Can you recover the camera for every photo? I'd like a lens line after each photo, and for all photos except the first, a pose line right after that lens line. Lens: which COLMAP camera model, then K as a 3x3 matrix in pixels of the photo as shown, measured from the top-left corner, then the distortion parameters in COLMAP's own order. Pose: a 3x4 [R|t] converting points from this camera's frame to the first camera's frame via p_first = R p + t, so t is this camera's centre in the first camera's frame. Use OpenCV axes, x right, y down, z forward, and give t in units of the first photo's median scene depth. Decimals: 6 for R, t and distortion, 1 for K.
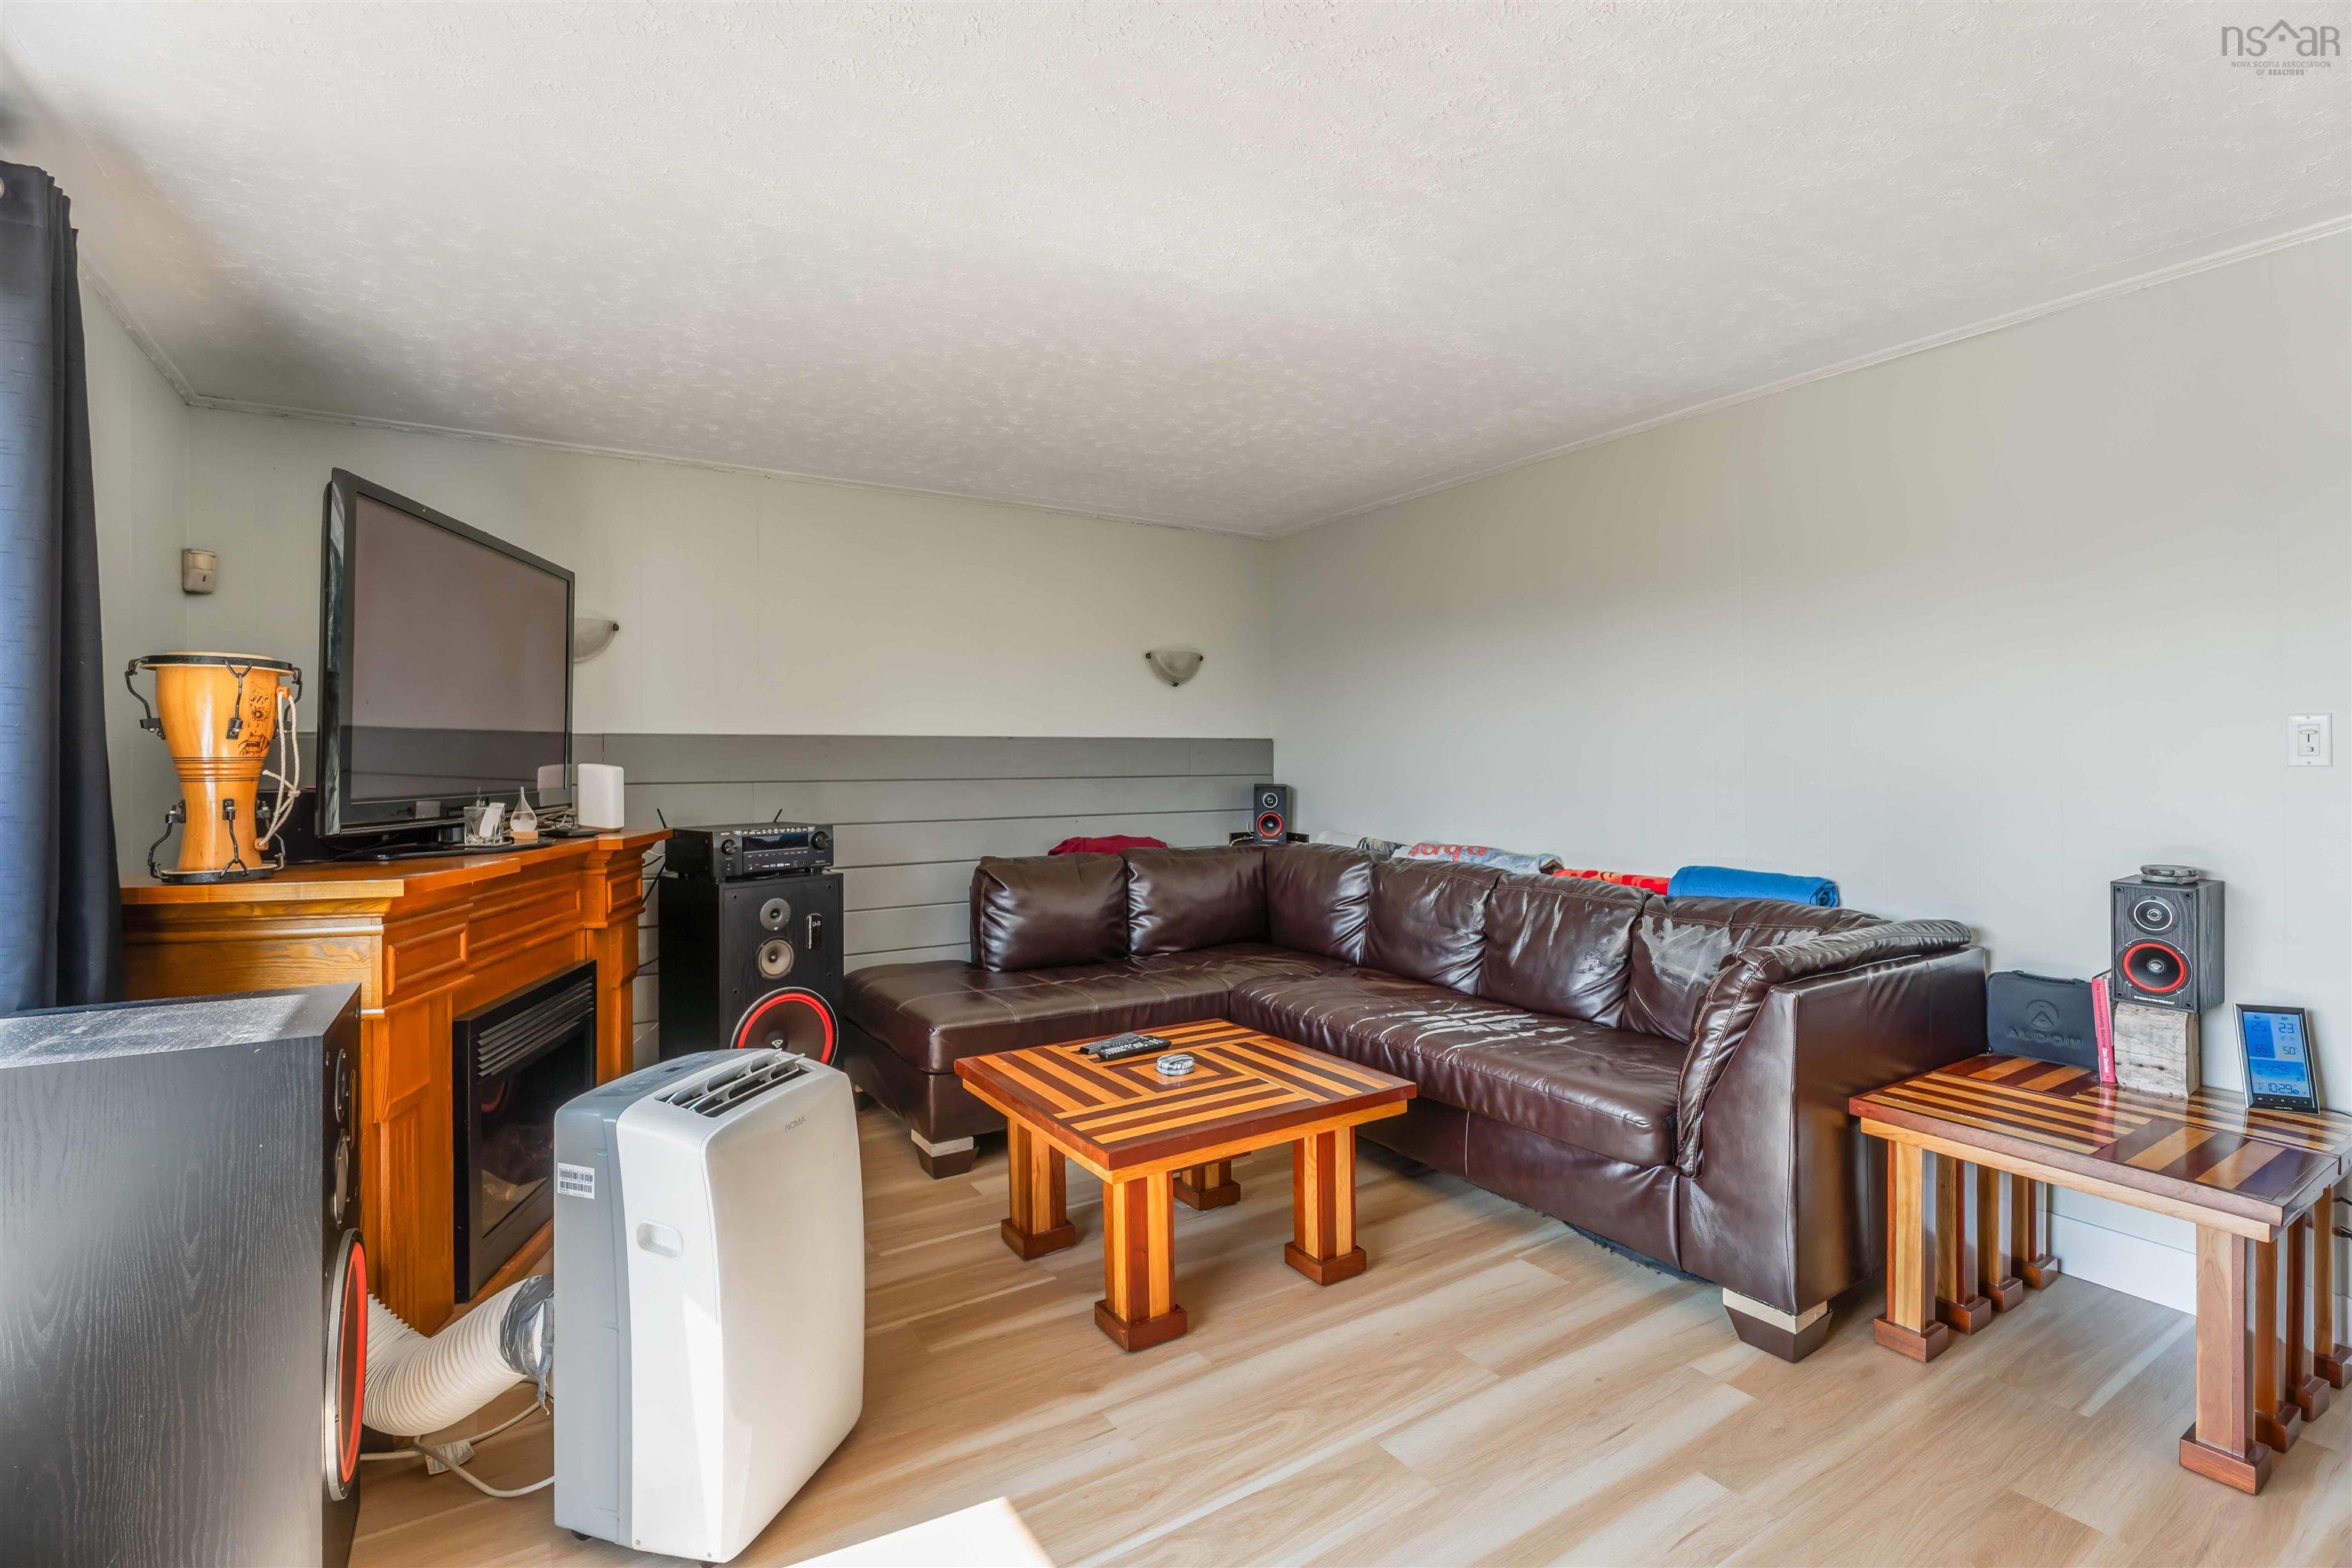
lens RADIAL K [[1062.9, 0, 1169.1], [0, 1062.9, 768.9], [0, 0, 1]] dist [-0.003384, 0.000977]
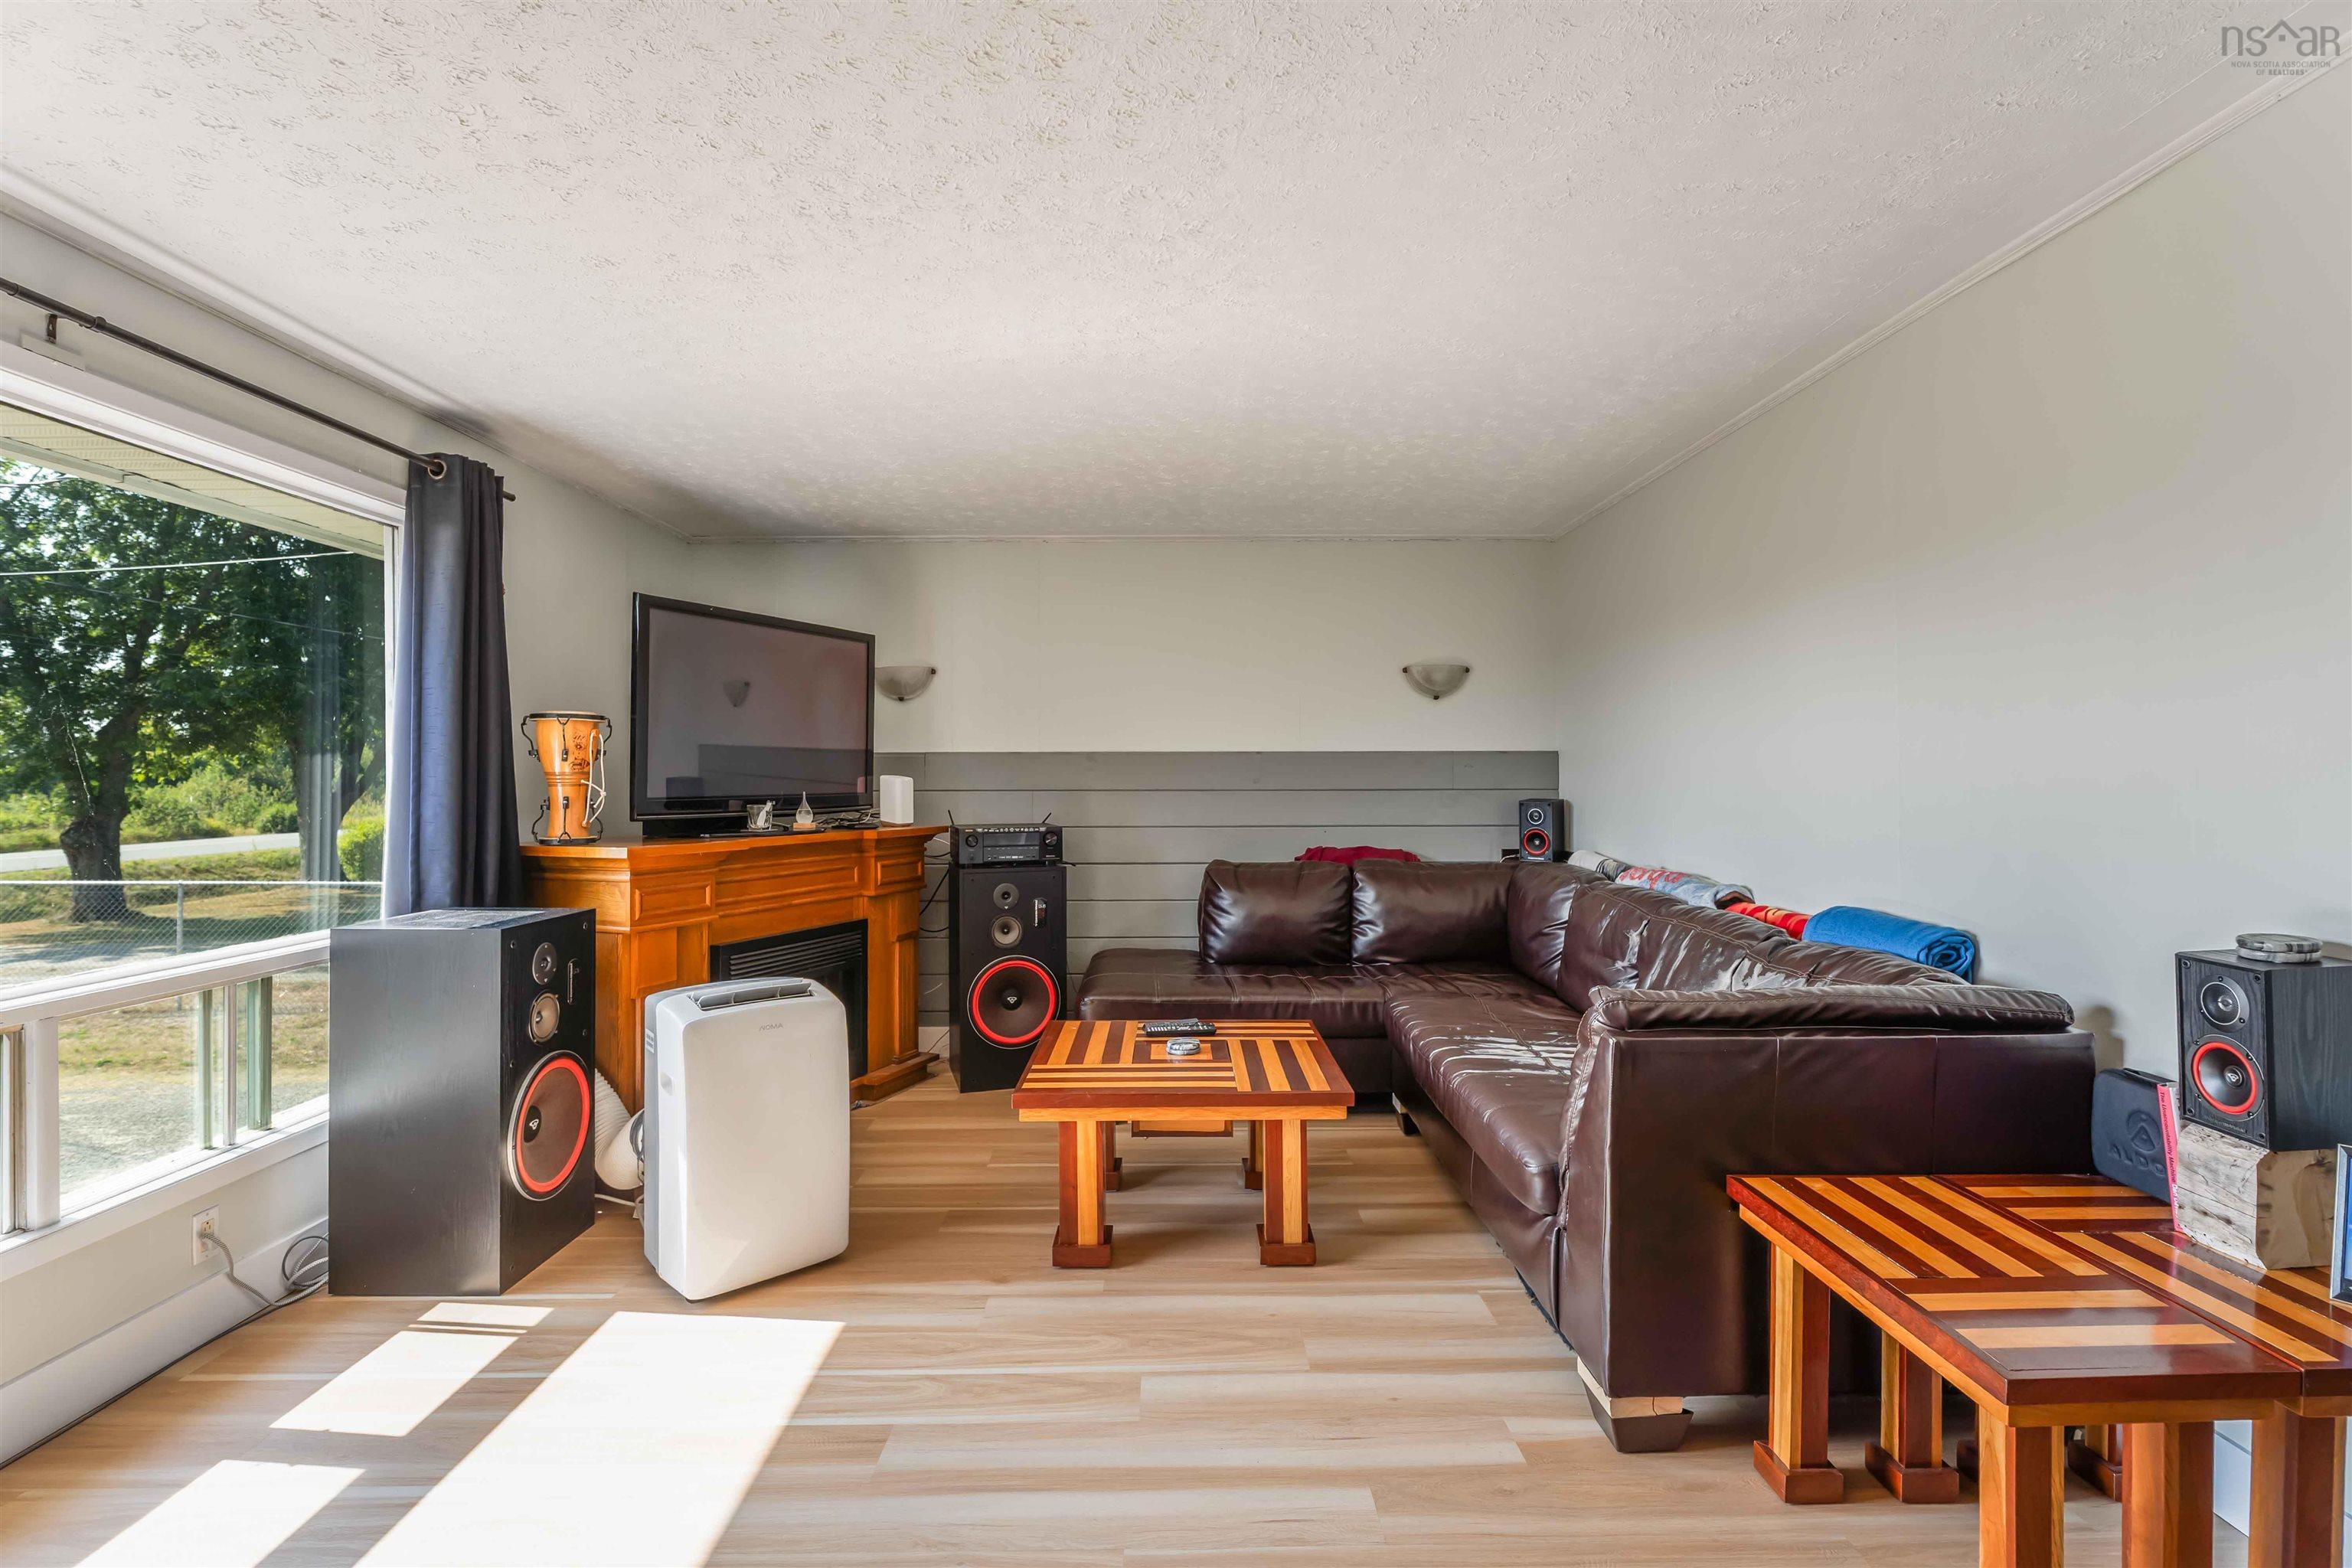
lens RADIAL K [[1062.9, 0, 1157.5], [0, 1062.9, 787.4], [0, 0, 1]] dist [-0.003384, 0.000977]
pose [[0.854750, 0.010802, -0.518927, 0.433950], [-0.006672, 0.999929, 0.009825, -0.004984], [0.518996, -0.004935, 0.854762, 0.019582]]
